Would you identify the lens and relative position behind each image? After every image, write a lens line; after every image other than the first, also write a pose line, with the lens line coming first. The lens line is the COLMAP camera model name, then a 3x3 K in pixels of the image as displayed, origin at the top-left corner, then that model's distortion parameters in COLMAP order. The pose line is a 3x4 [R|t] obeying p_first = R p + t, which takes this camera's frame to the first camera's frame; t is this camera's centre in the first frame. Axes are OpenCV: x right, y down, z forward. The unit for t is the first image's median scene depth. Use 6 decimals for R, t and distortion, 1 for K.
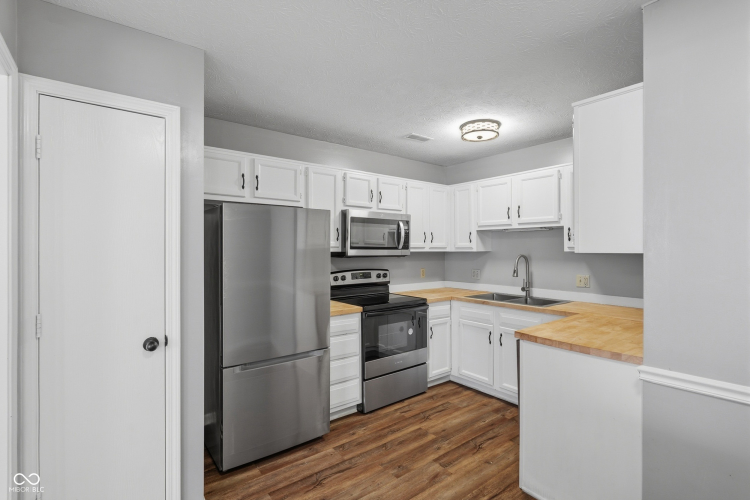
lens RADIAL K [[361.1, 0, 371.9], [0, 361.1, 248.3], [0, 0, 1]] dist [0.004687, 0.002827]
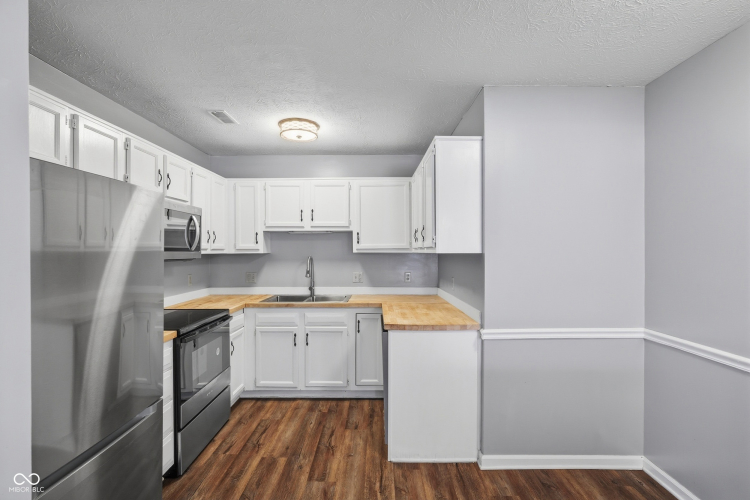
lens RADIAL K [[361.1, 0, 374.0], [0, 361.1, 251.1], [0, 0, 1]] dist [0.004687, 0.002827]
pose [[0.613006, -0.002769, 0.790074, -0.328788], [0.001225, 0.999996, 0.002554, 0.000832], [-0.790078, -0.000598, 0.613007, 0.221792]]
